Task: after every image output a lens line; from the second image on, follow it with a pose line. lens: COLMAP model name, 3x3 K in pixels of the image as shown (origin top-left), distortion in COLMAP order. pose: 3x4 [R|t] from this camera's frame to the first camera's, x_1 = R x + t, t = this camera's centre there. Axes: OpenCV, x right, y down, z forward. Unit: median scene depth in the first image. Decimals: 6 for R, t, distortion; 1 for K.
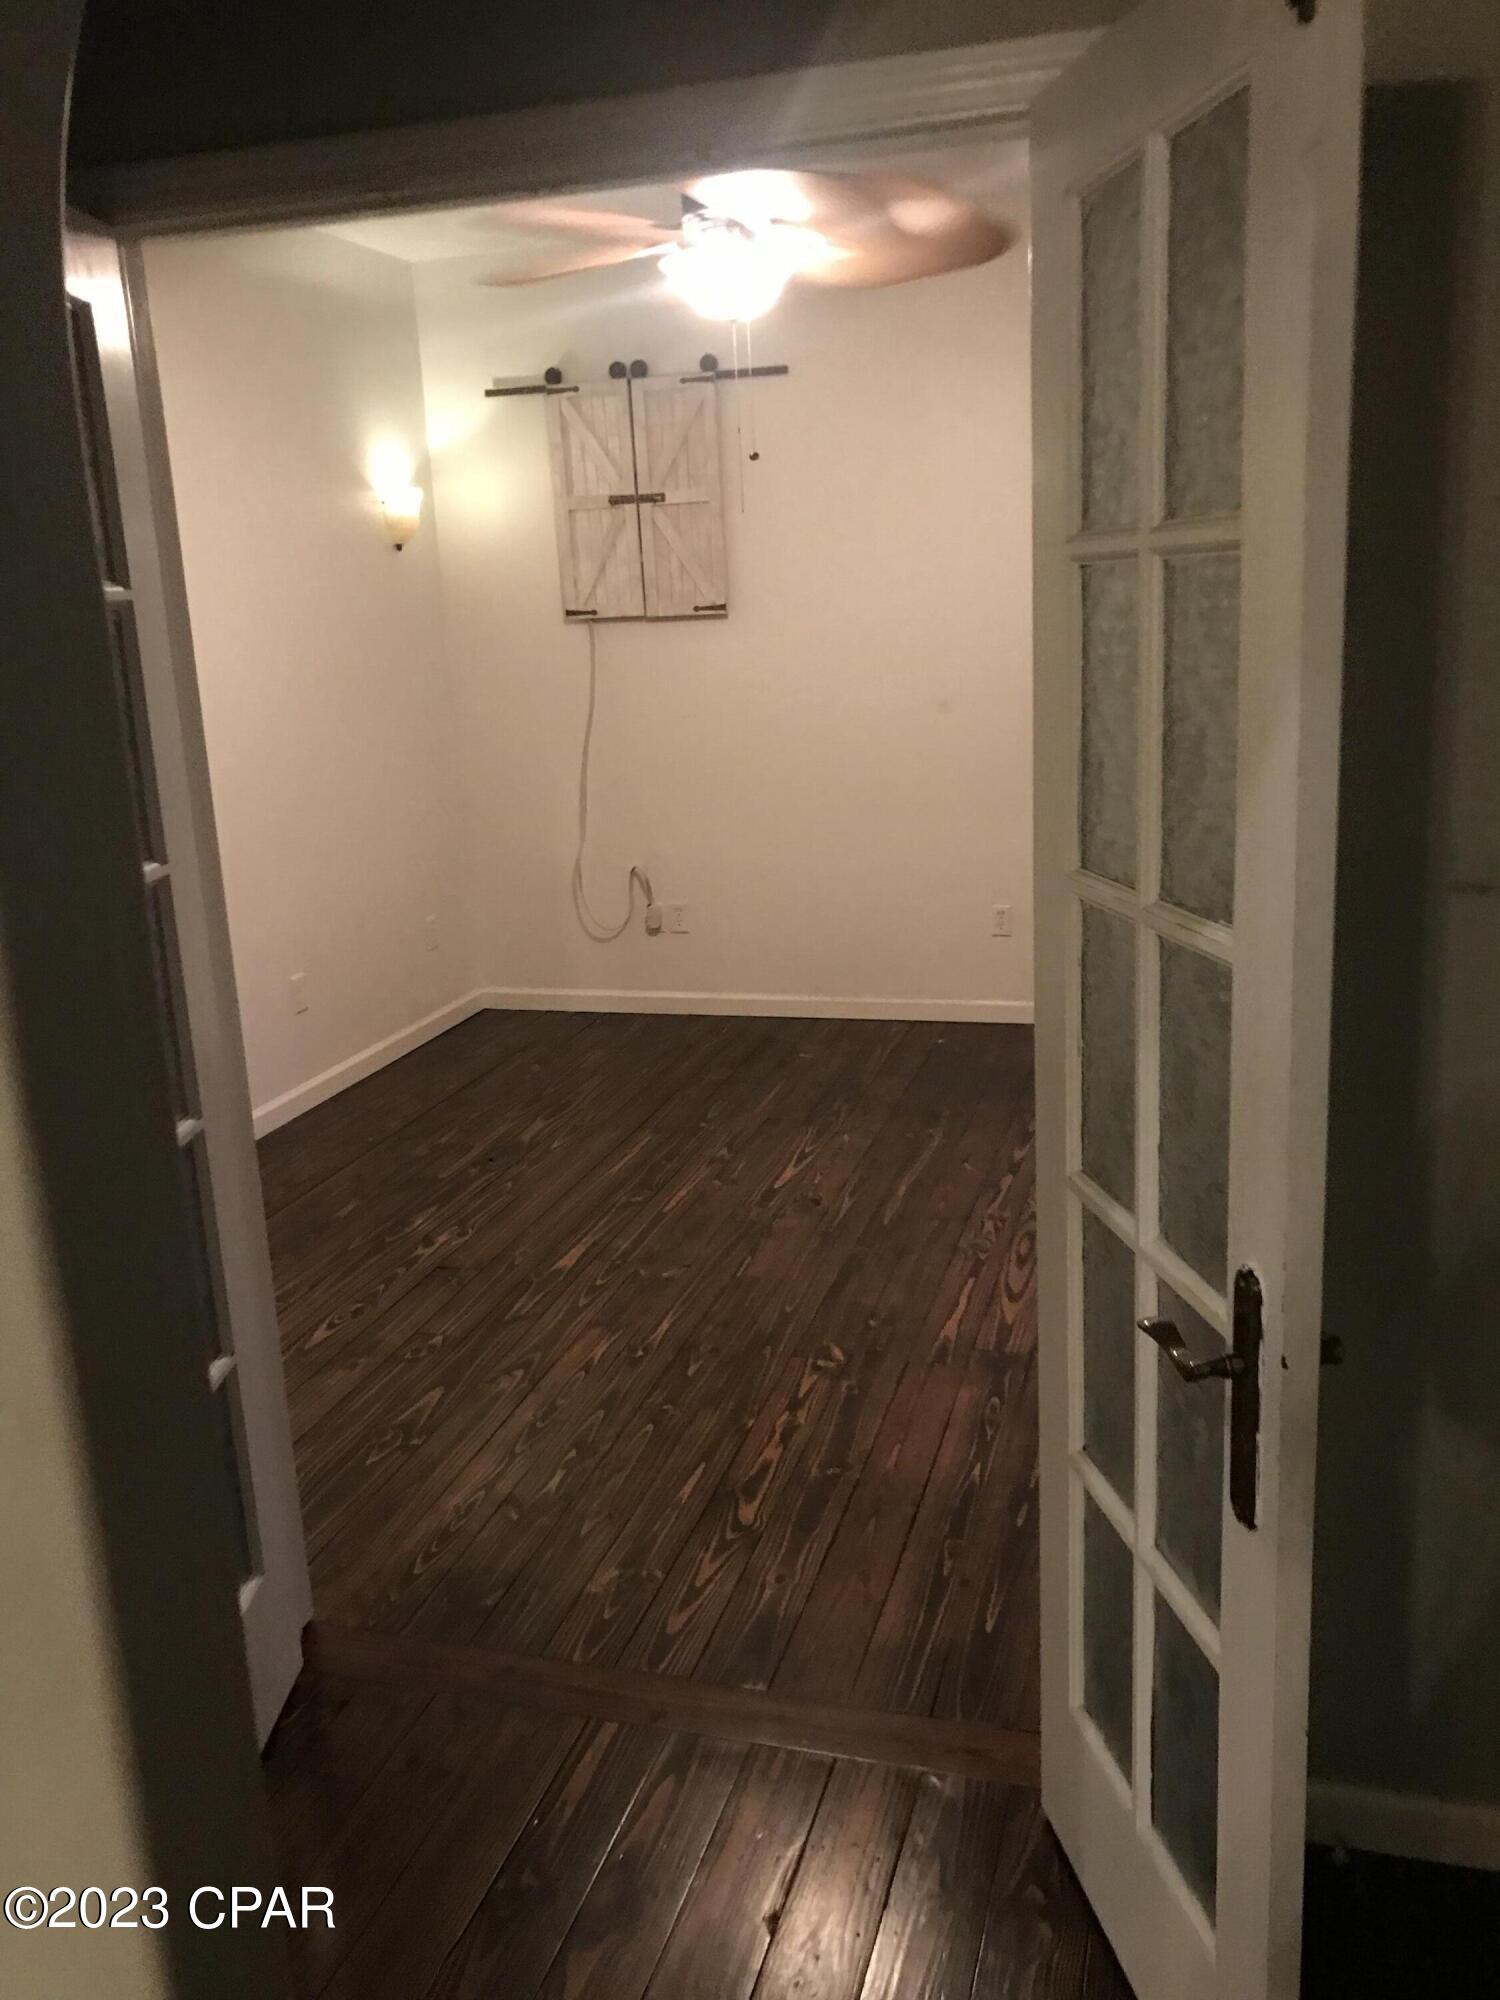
lens RADIAL K [[1650.5, 0, 751.3], [0, 1650.5, 998.4], [0, 0, 1]] dist [0.037905, -0.010160]
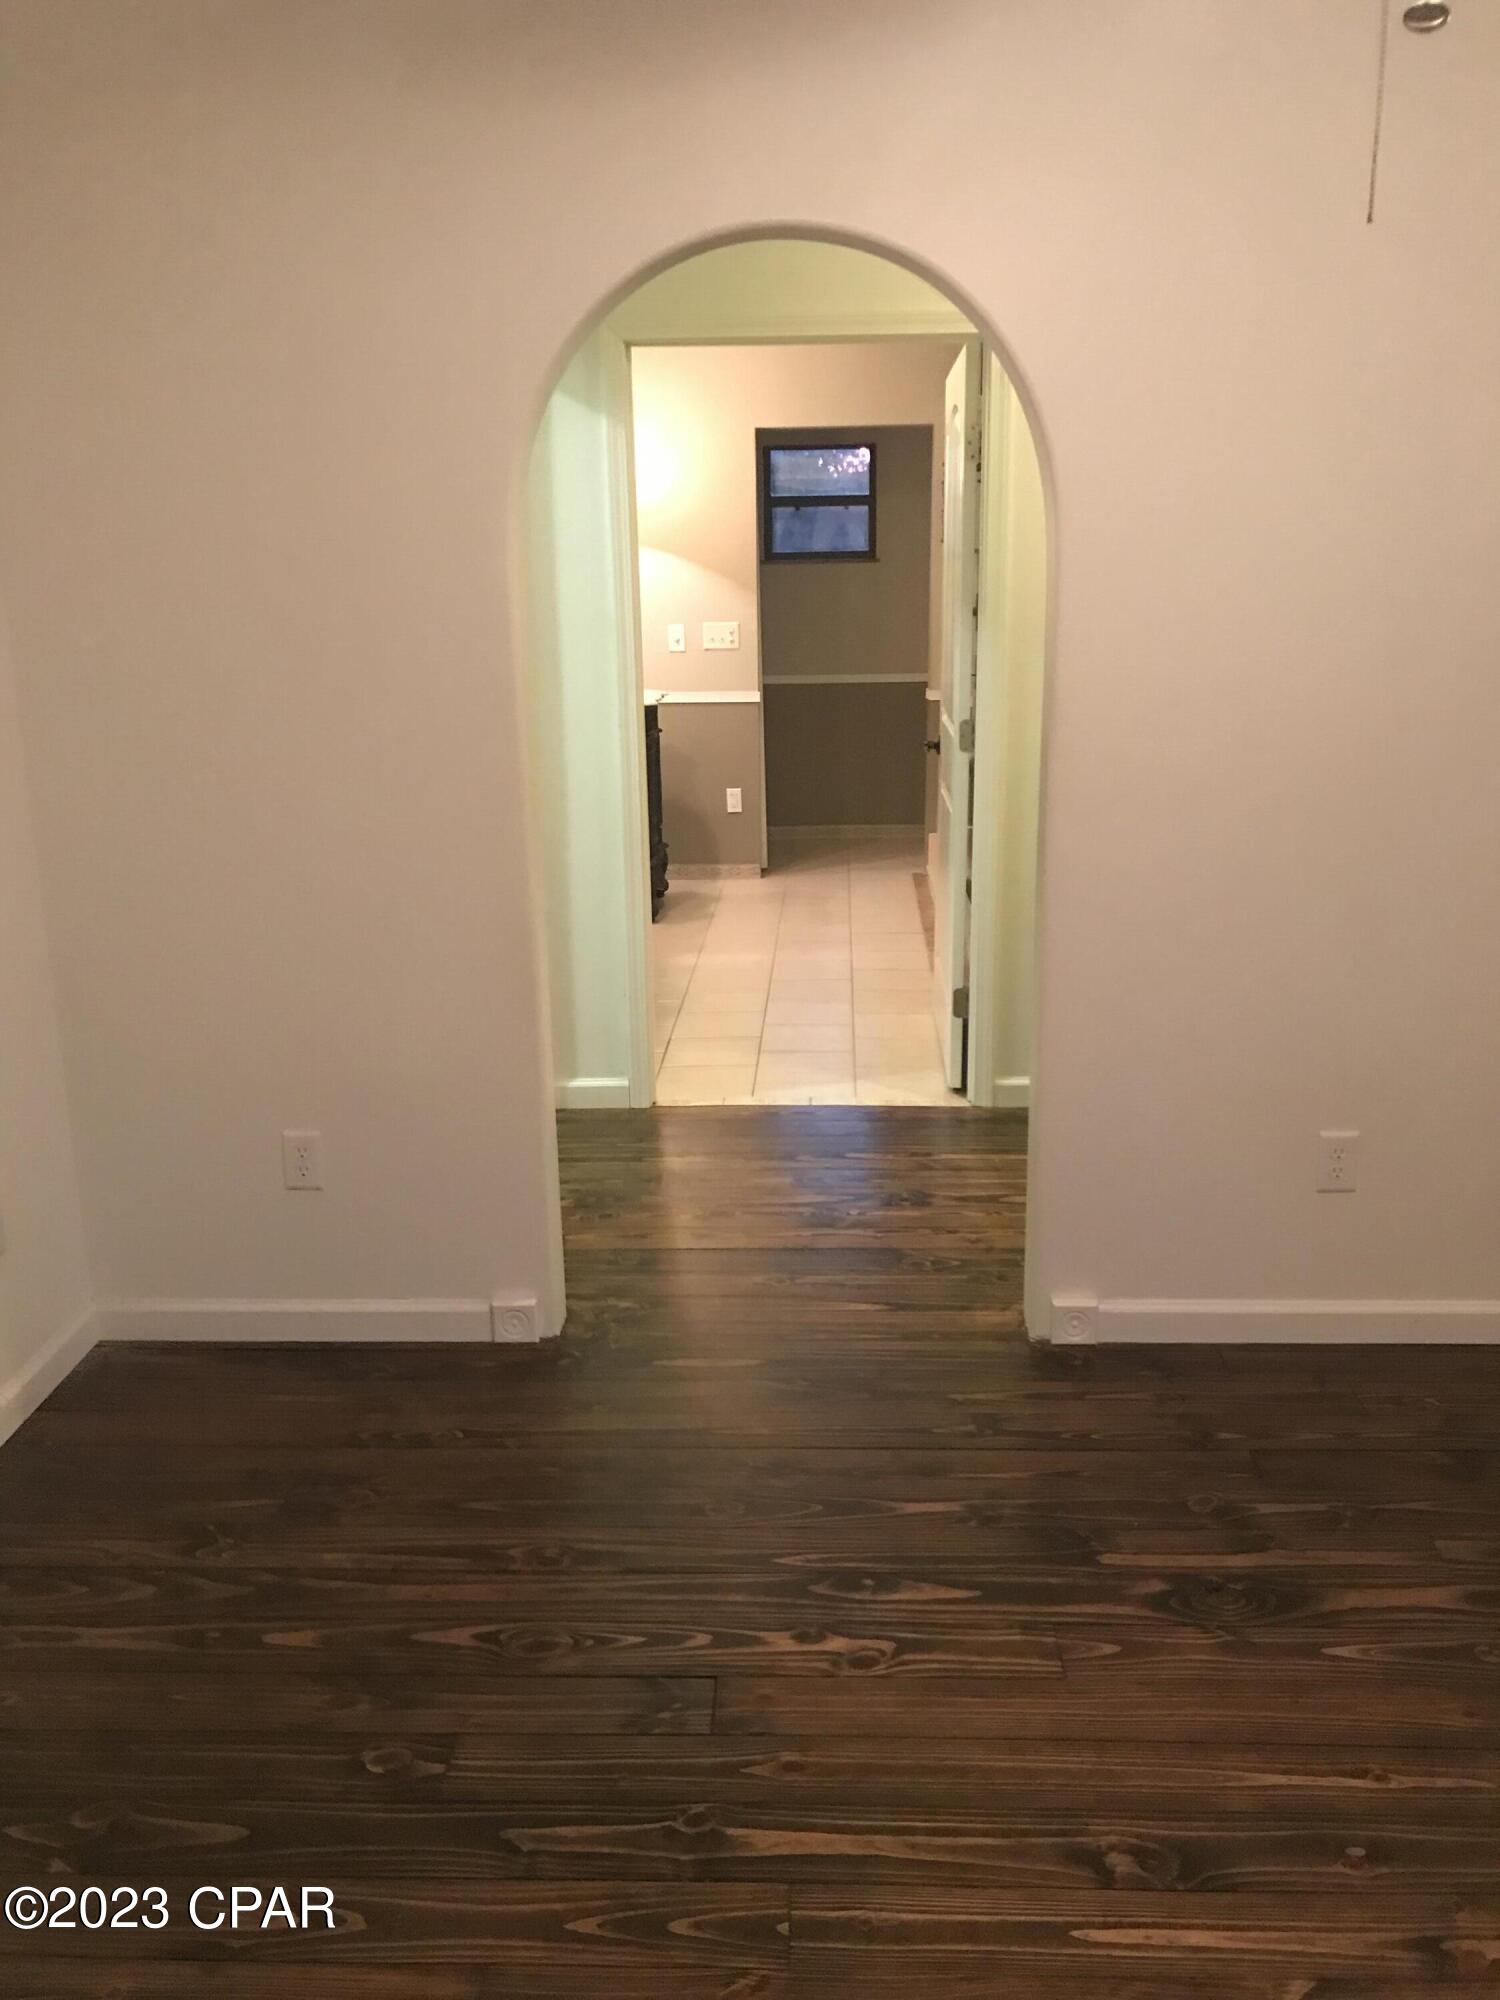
lens RADIAL K [[1583.4, 0, 755.9], [0, 1583.4, 998.8], [0, 0, 1]] dist [0.007392, 0.003200]
pose [[0.243780, 0.301497, -0.921776, 0.240565], [-0.223641, 0.942311, 0.249068, -0.192669], [0.943693, 0.145429, 0.297144, 0.733719]]
